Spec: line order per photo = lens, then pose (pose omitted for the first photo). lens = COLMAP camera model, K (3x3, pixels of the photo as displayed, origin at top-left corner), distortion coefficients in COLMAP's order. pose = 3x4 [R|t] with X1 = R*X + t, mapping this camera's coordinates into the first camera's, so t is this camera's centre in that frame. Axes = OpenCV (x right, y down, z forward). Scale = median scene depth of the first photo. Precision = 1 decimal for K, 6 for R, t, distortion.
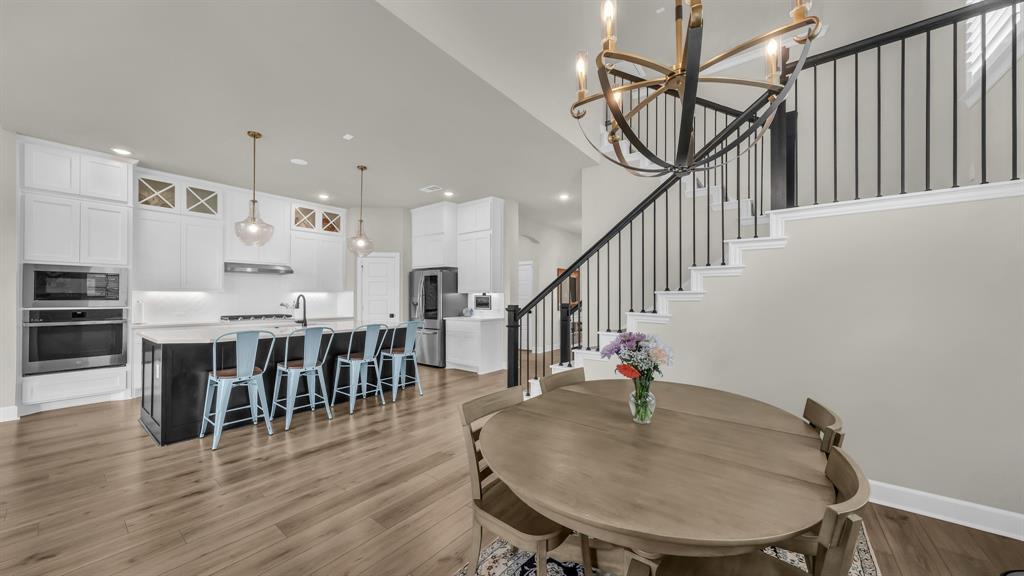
lens RADIAL K [[358.1, 0, 497.5], [0, 358.1, 295.8], [0, 0, 1]] dist [0.000067, 0.002525]
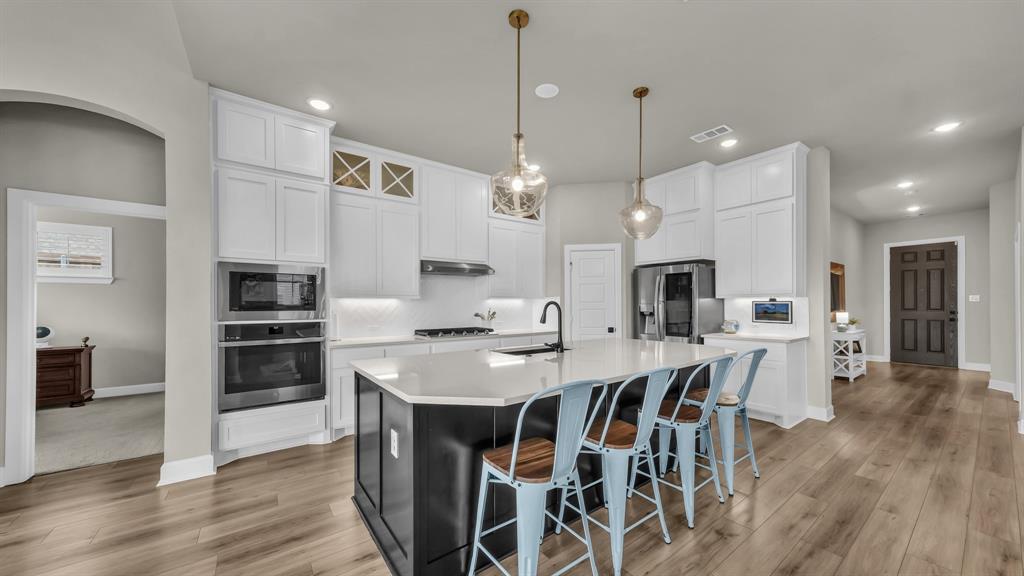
lens RADIAL K [[358.1, 0, 513.5], [0, 358.1, 305.3], [0, 0, 1]] dist [0.000067, 0.002525]
pose [[0.970465, -0.005048, -0.241189, -0.397763], [0.006697, 0.999959, 0.006019, -0.000485], [0.241149, -0.007456, 0.970460, 0.313397]]
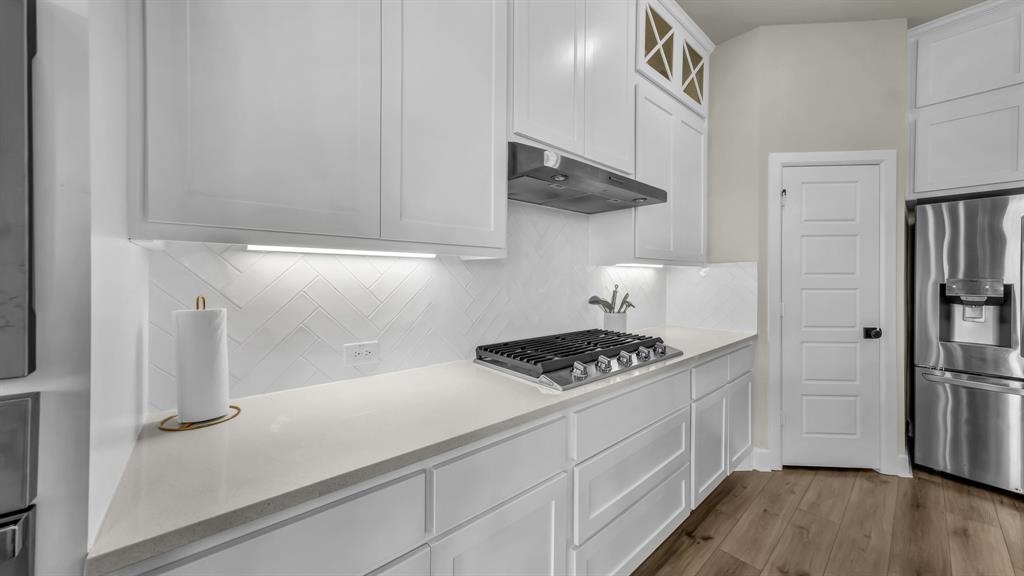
lens RADIAL K [[358.1, 0, 511.5], [0, 358.1, 281.9], [0, 0, 1]] dist [0.000067, 0.002525]
pose [[0.985980, 0.004623, -0.166797, -0.737939], [-0.002051, 0.999876, 0.015592, 0.001463], [0.166849, -0.015031, 0.985868, 0.767709]]
